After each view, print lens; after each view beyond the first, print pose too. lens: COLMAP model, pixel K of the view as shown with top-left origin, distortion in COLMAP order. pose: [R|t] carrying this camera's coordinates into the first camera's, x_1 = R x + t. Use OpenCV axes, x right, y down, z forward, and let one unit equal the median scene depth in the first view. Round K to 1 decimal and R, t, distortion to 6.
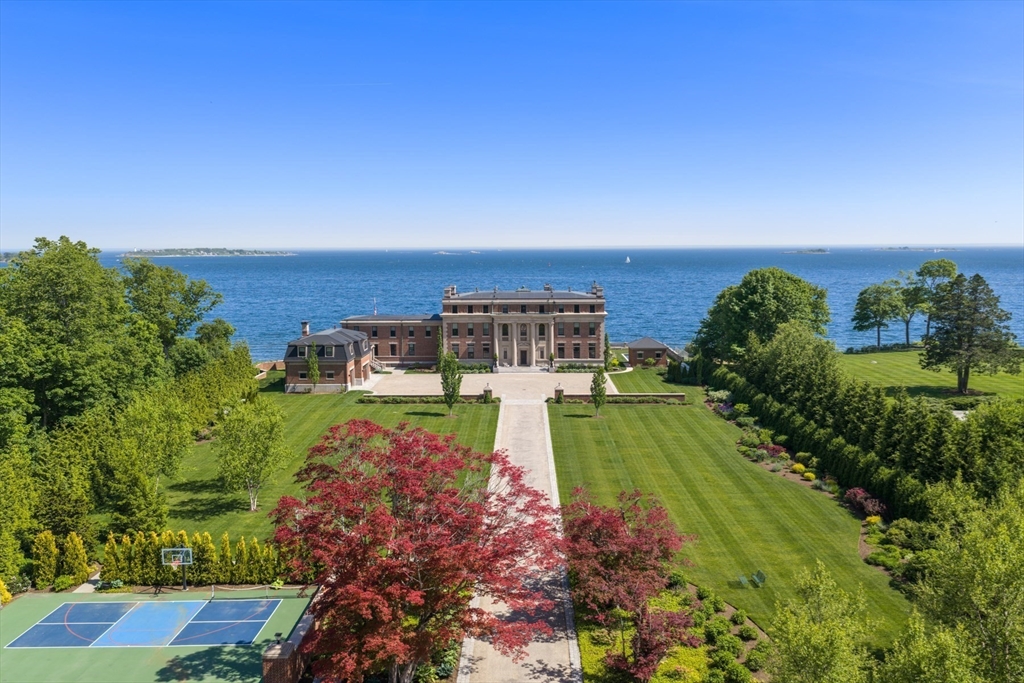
lens RADIAL K [[821.7, 0, 509.3], [0, 821.7, 337.1], [0, 0, 1]] dist [0.015678, -0.008205]
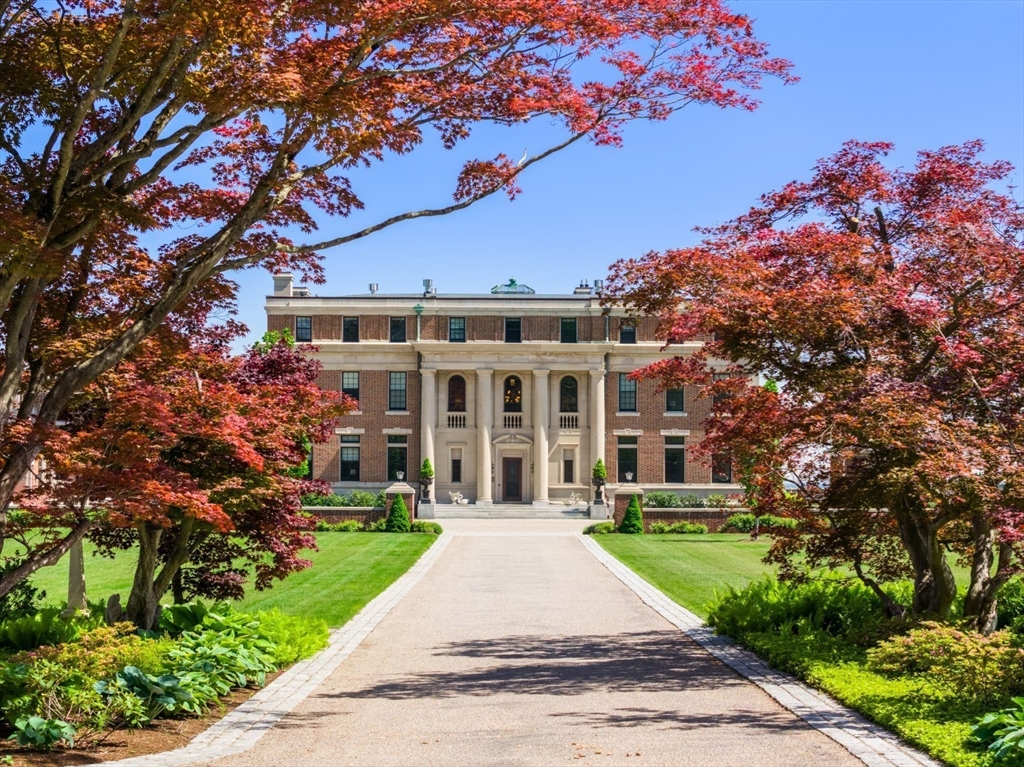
lens RADIAL K [[2240.9, 0, 508.6], [0, 2240.9, 384.6], [0, 0, 1]] dist [-0.129865, 0.000000]
pose [[0.999766, 0.010199, 0.019082, -0.001487], [-0.007273, 0.989027, -0.147553, 0.134401], [-0.020377, 0.147379, 0.988870, 0.131427]]
